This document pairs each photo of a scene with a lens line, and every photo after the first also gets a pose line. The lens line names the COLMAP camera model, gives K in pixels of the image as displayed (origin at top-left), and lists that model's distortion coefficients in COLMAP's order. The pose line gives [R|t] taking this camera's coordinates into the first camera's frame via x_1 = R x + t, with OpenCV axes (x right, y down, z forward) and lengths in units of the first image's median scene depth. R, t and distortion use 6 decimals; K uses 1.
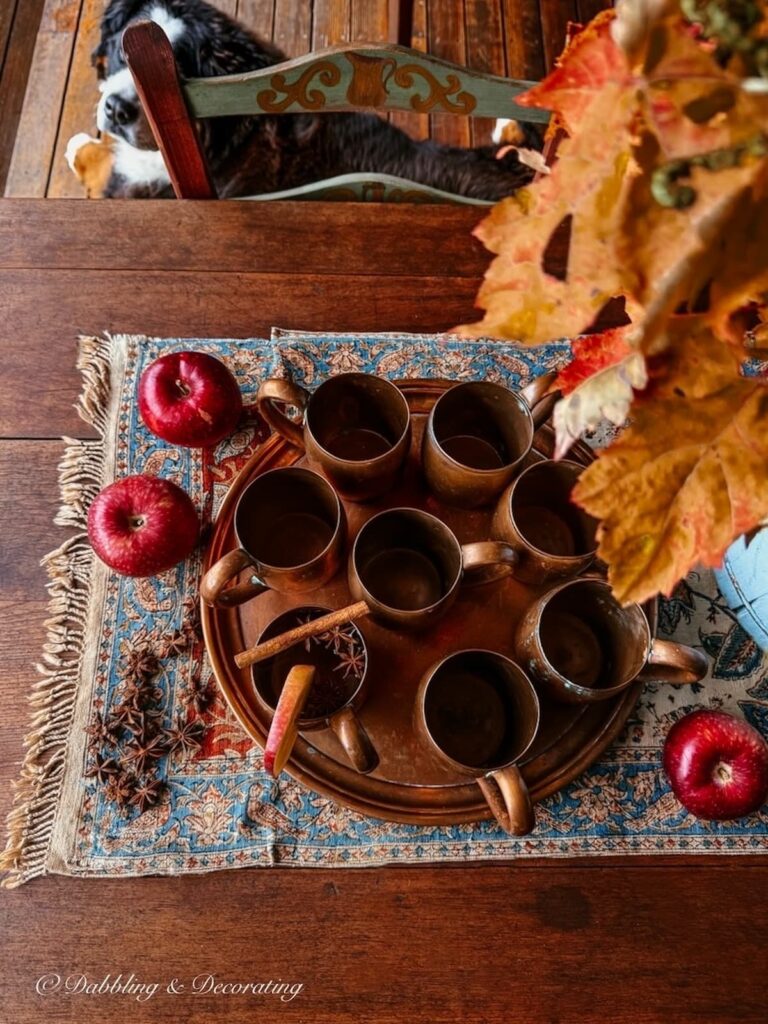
lens RADIAL K [[751.7, 0, 384.0], [0, 751.7, 512.0], [0, 0, 1]] dist [0.115282, -0.280826]
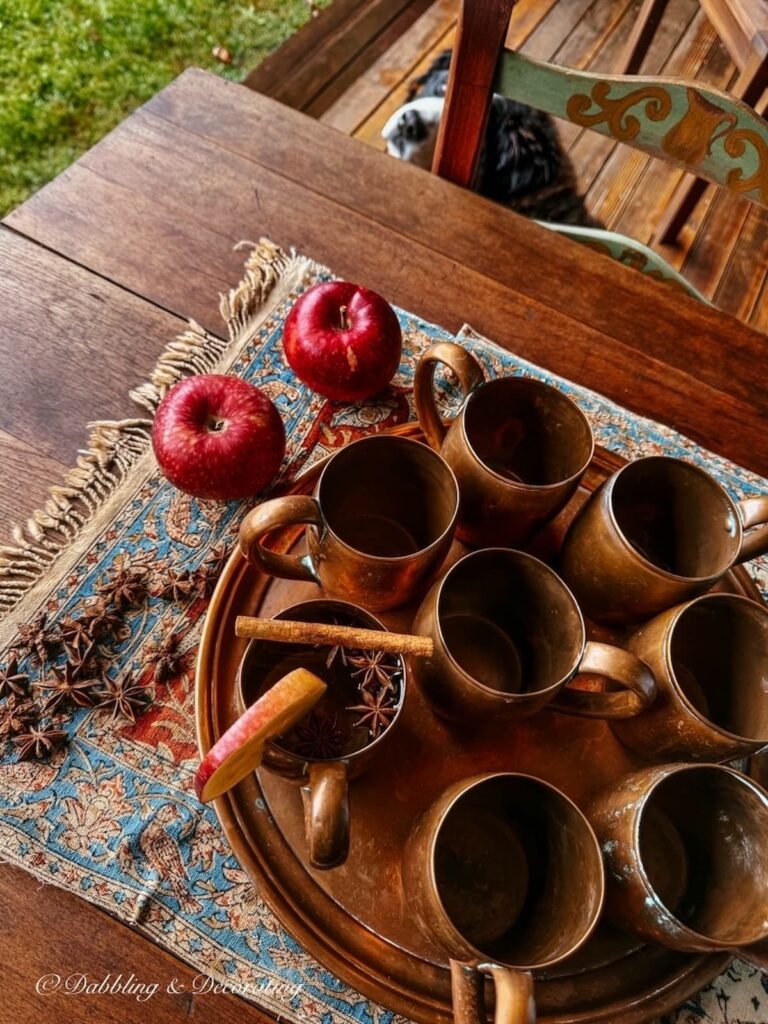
lens RADIAL K [[752.7, 0, 384.0], [0, 752.7, 512.0], [0, 0, 1]] dist [0.053039, -0.115399]
pose [[0.879108, 0.457997, -0.131939, -0.023579], [-0.474070, 0.868843, -0.142725, 0.116777], [0.049267, 0.188020, 0.980929, 0.241896]]
